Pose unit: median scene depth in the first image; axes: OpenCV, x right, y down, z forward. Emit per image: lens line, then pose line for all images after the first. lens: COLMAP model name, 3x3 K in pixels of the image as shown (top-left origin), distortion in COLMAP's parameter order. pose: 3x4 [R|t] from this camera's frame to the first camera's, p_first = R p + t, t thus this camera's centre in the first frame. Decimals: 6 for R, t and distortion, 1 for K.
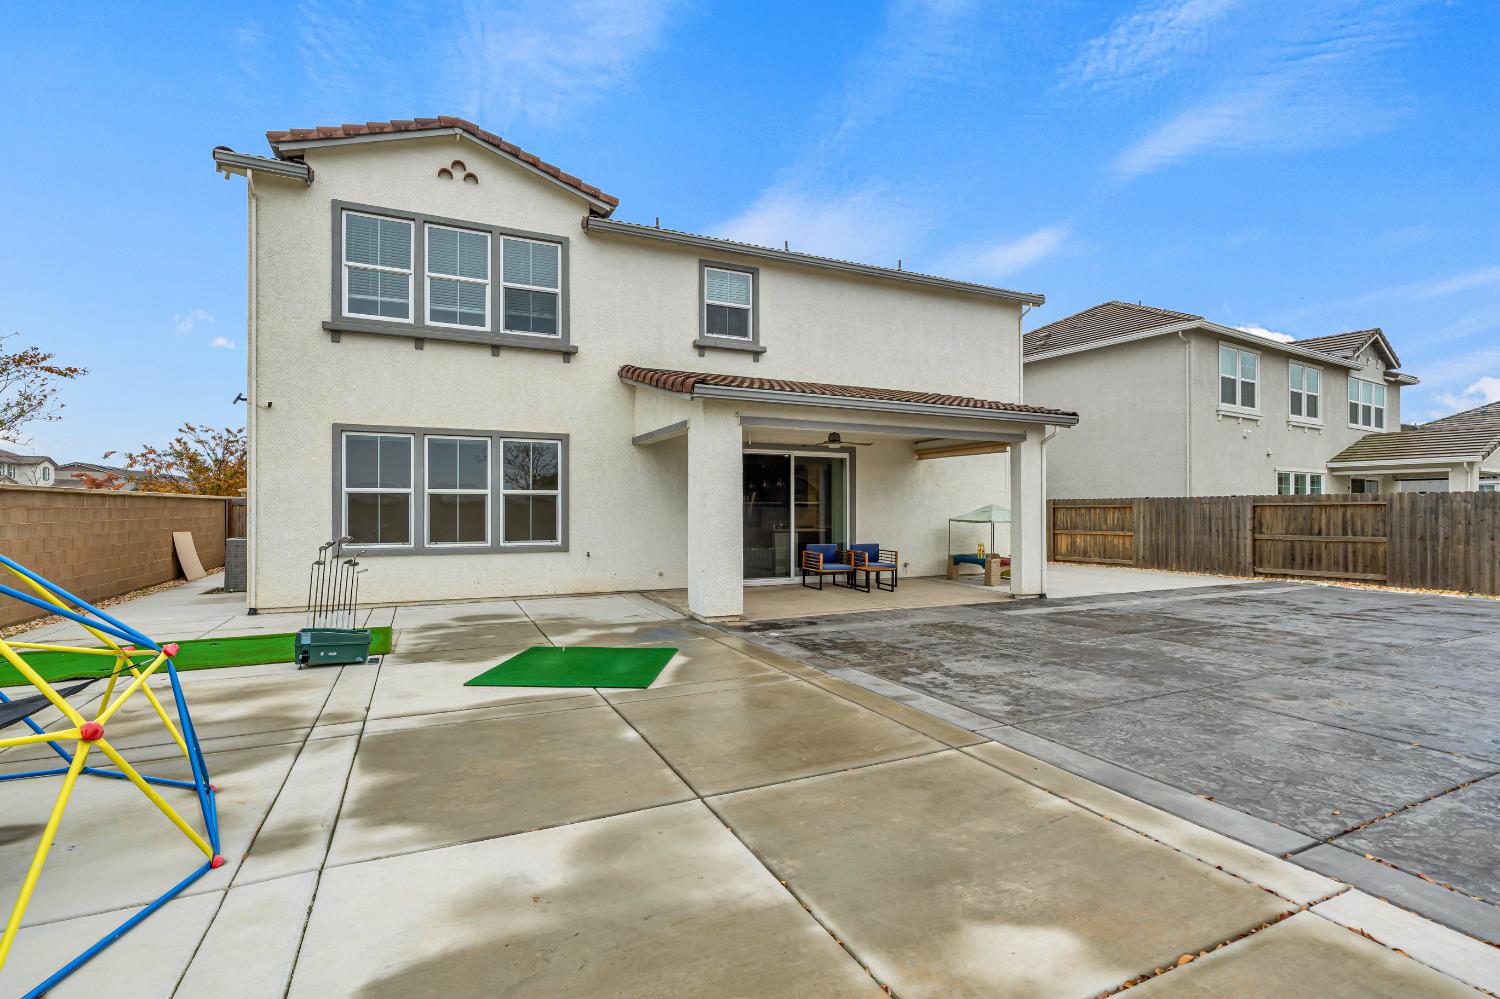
lens RADIAL K [[679.1, 0, 749.7], [0, 679.1, 506.9], [0, 0, 1]] dist [-0.003136, 0.000070]
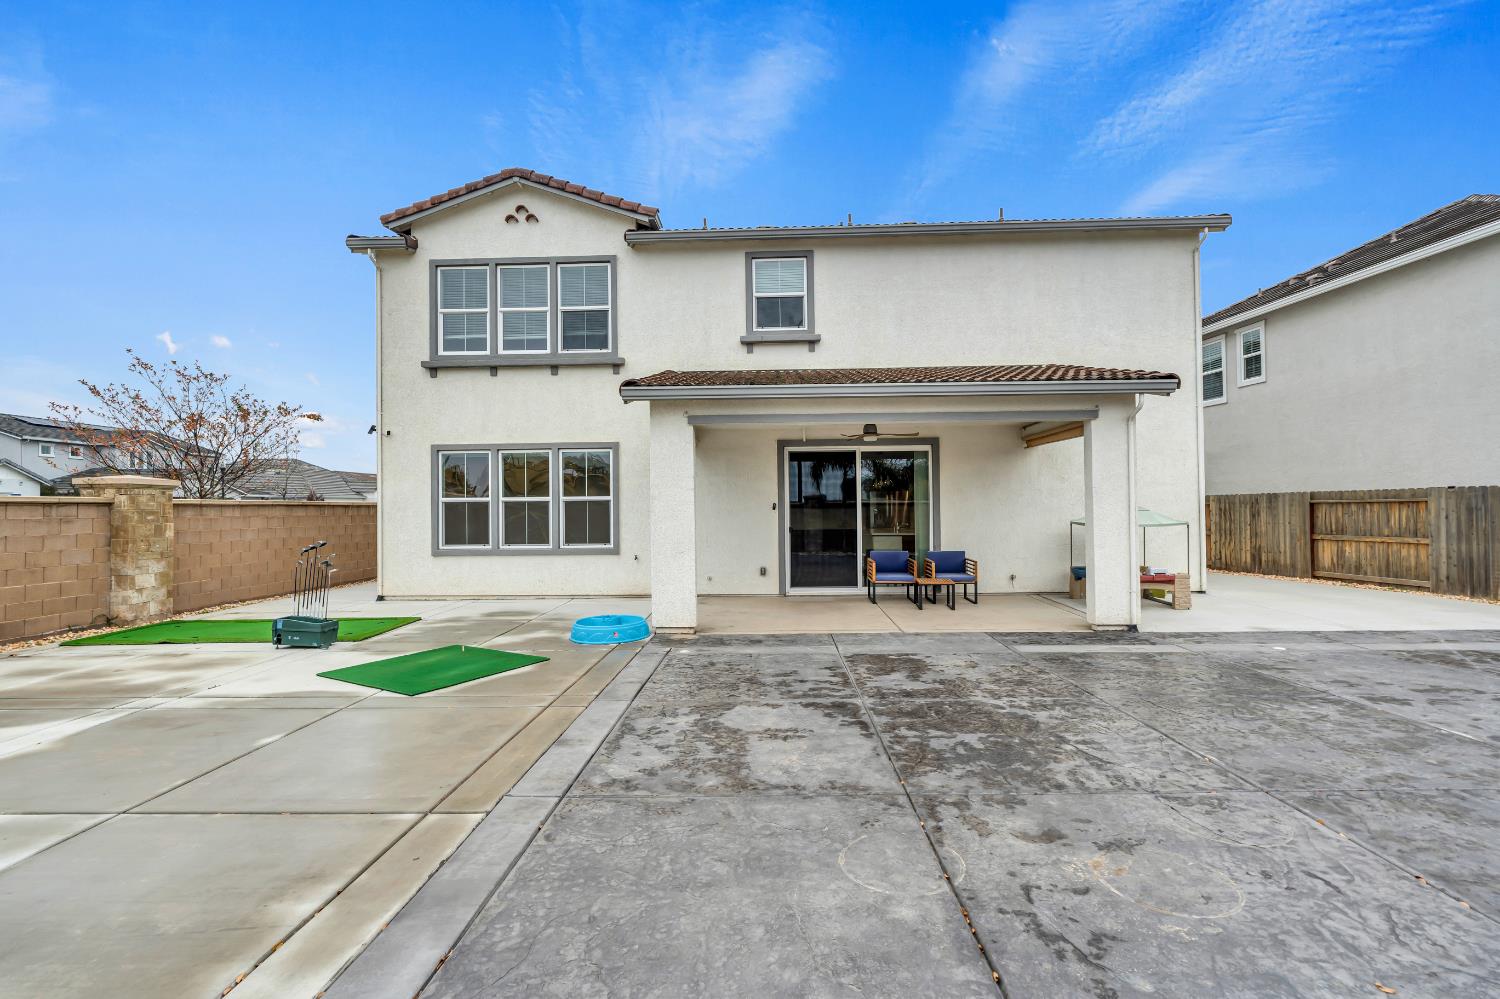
lens RADIAL K [[675.0, 0, 750.0], [0, 675.0, 499.5], [0, 0, 1]] dist [-0.003079, 0.000563]
pose [[0.894028, -0.016227, -0.447718, 0.386455], [0.013346, 0.999865, -0.009589, -0.006077], [0.447813, 0.002597, 0.894123, 0.162945]]
